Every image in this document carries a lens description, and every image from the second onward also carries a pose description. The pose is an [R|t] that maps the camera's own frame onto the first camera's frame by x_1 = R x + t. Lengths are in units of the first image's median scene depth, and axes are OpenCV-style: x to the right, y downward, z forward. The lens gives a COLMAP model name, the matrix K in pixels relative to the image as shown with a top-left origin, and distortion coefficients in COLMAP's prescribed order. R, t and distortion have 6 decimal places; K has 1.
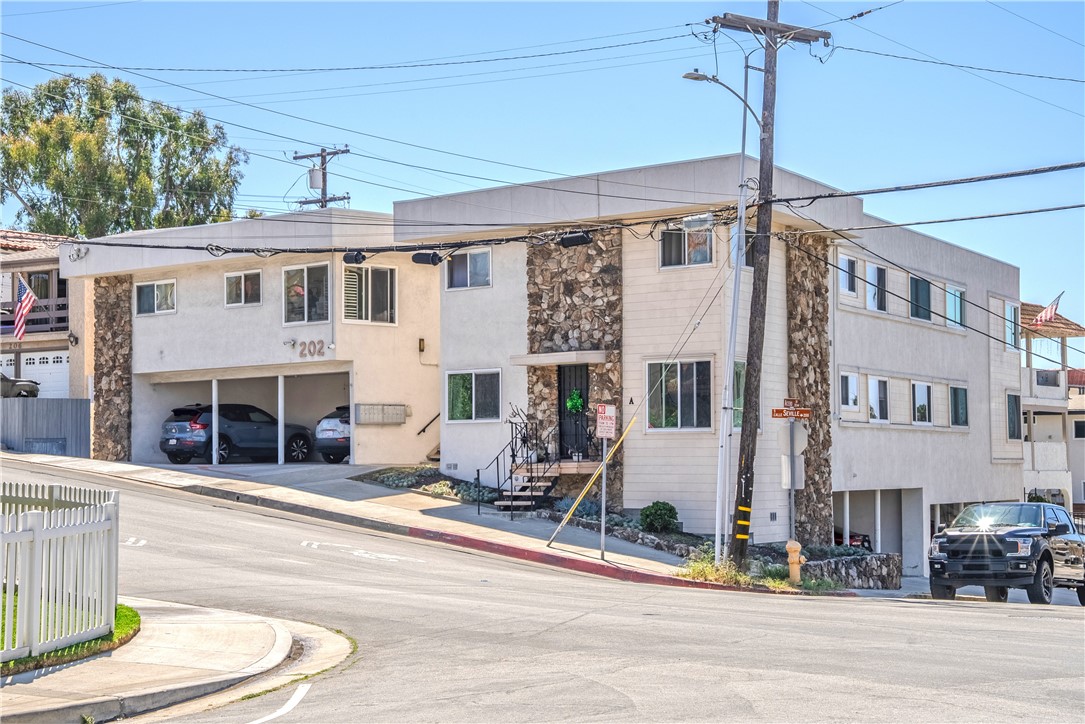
lens RADIAL K [[2018.7, 0, 543.0], [0, 2018.7, 366.4], [0, 0, 1]] dist [0.430818, 0.000000]
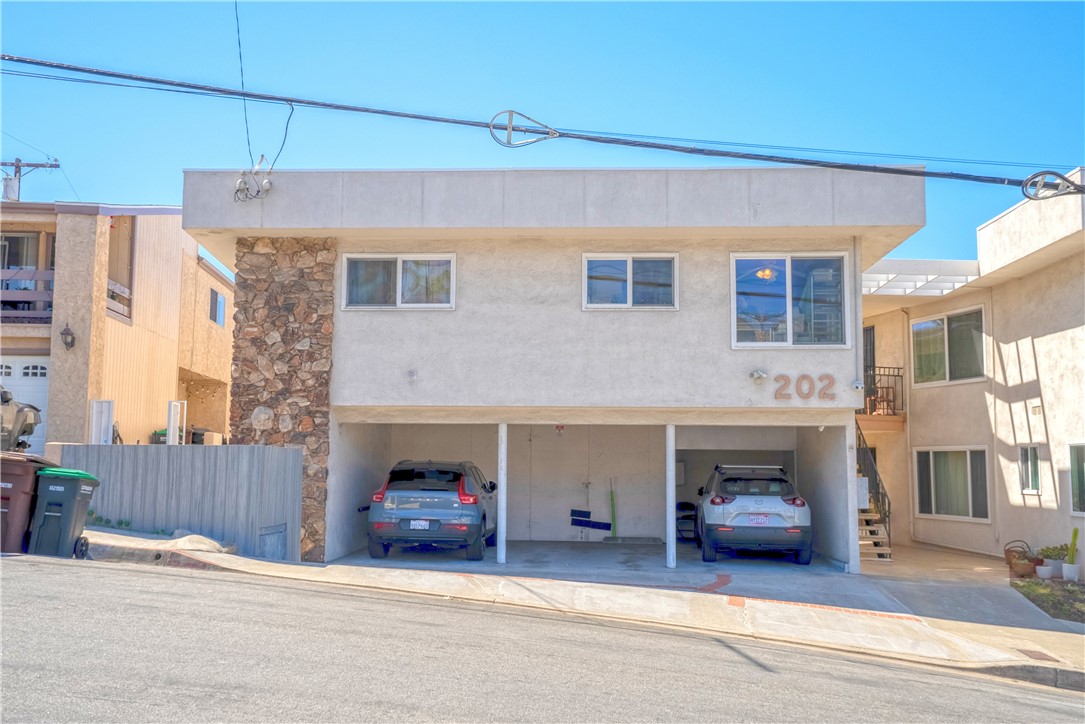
lens RADIAL K [[1036.6, 0, 540.8], [0, 1036.6, 359.2], [0, 0, 1]] dist [0.054370, 0.000000]
pose [[0.757447, 0.082103, 0.647714, -0.413830], [-0.048737, 0.996404, -0.069308, 0.009561], [-0.651075, 0.020929, 0.758725, 0.873369]]
